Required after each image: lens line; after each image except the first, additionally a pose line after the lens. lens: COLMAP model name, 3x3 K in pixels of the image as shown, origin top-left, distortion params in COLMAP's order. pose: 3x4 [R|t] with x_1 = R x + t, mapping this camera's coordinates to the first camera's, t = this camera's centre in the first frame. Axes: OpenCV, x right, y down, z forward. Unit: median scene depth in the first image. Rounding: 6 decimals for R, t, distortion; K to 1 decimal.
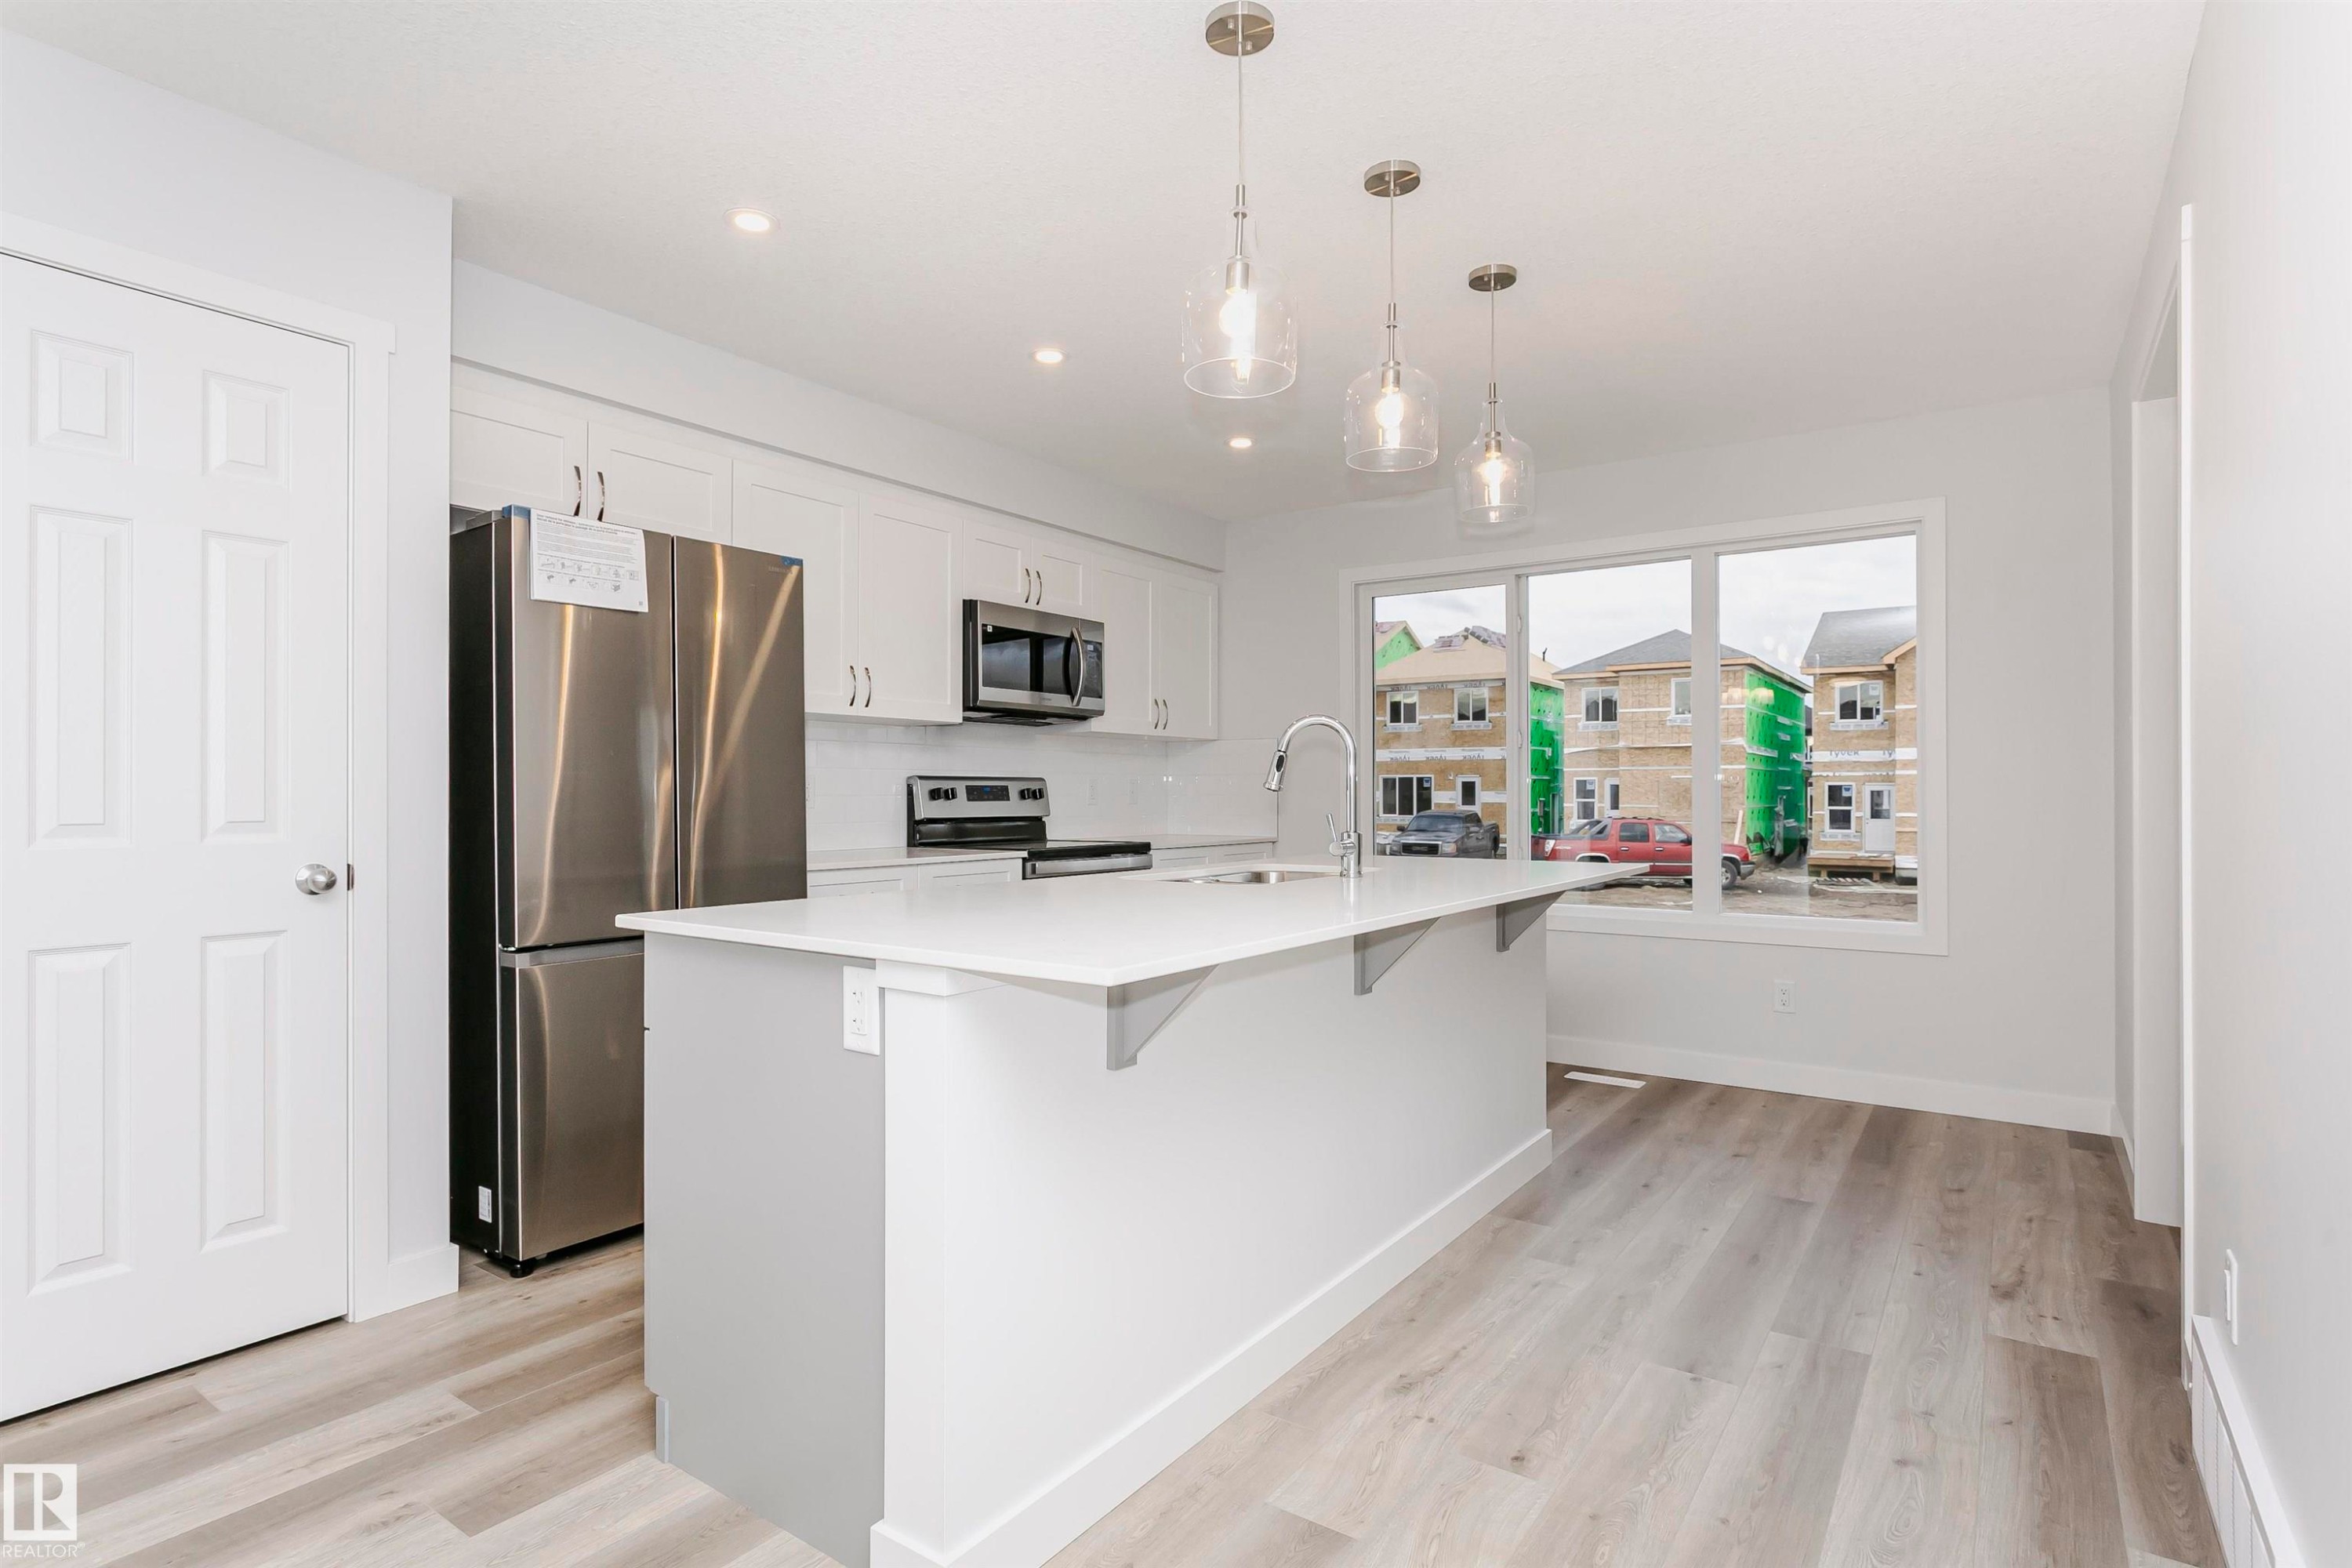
lens RADIAL K [[1188.2, 0, 1175.7], [0, 1188.2, 790.8], [0, 0, 1]] dist [-0.005350, 0.003735]
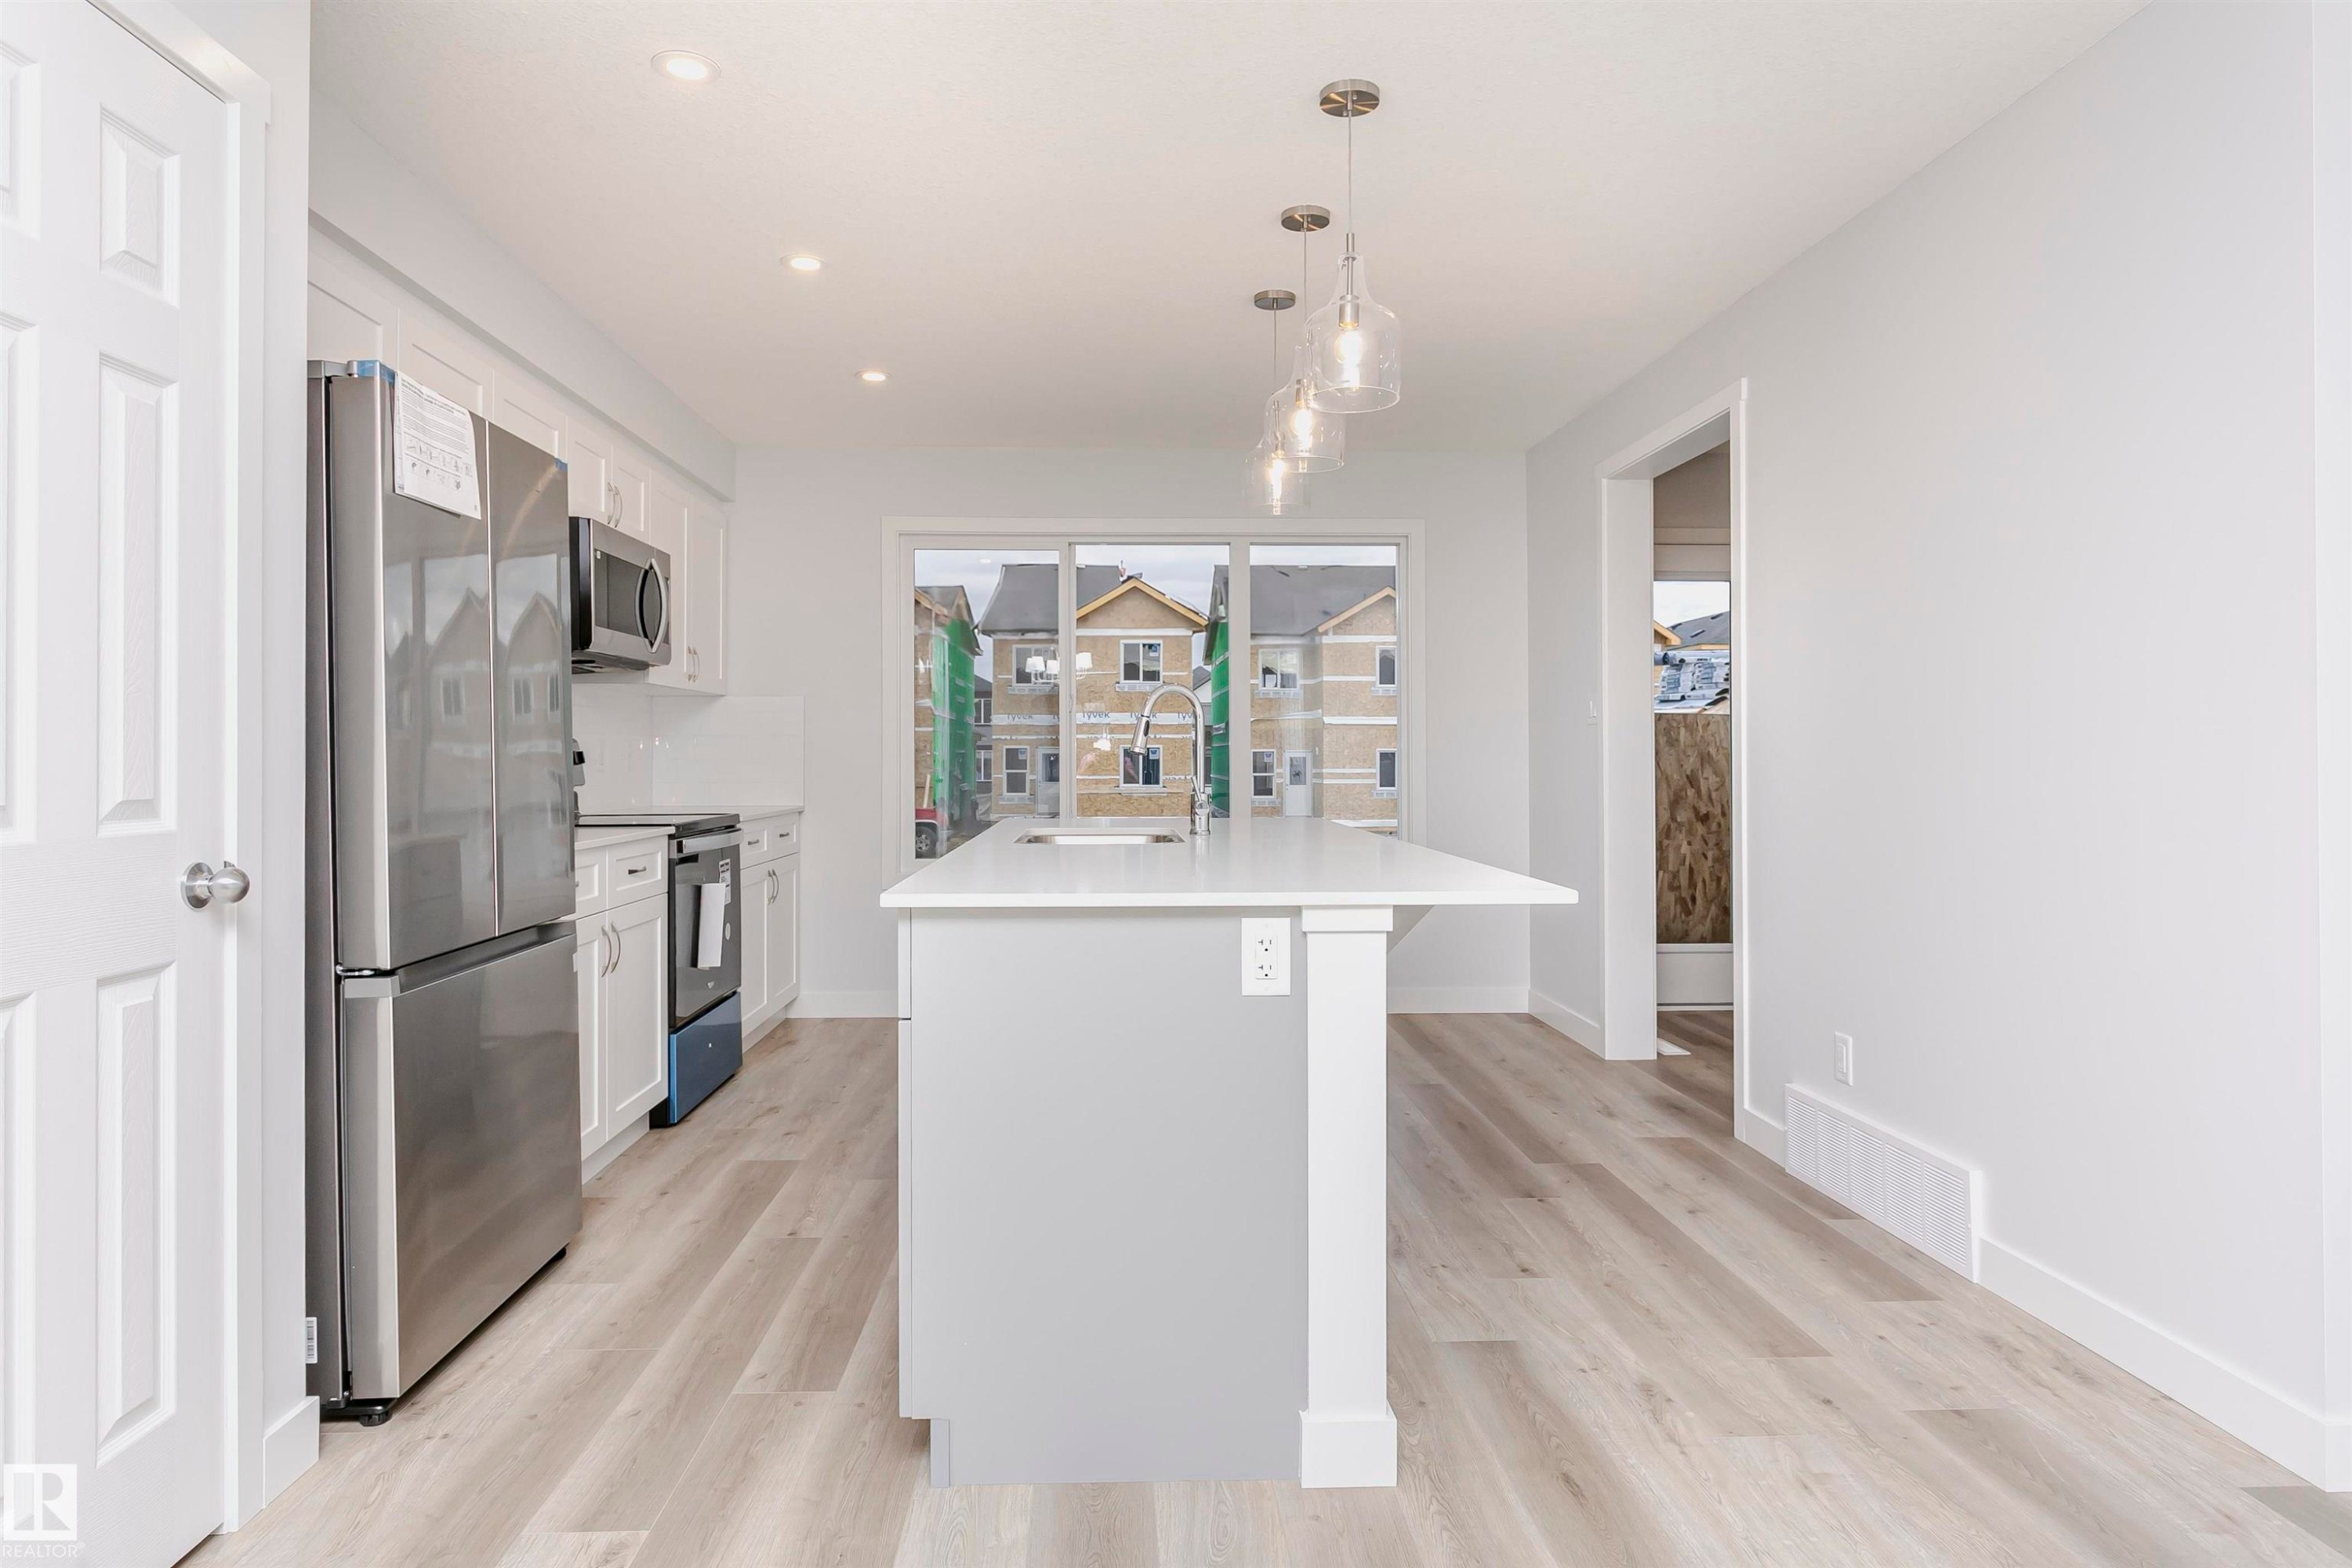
lens RADIAL K [[1369.8, 0, 1162.8], [0, 1369.8, 748.4], [0, 0, 1]] dist [0.004833, 0.001105]
pose [[0.791415, 0.002167, 0.611275, -0.648271], [0.000401, 0.999992, -0.004065, 0.000015], [-0.611279, 0.003462, 0.791408, 0.038200]]
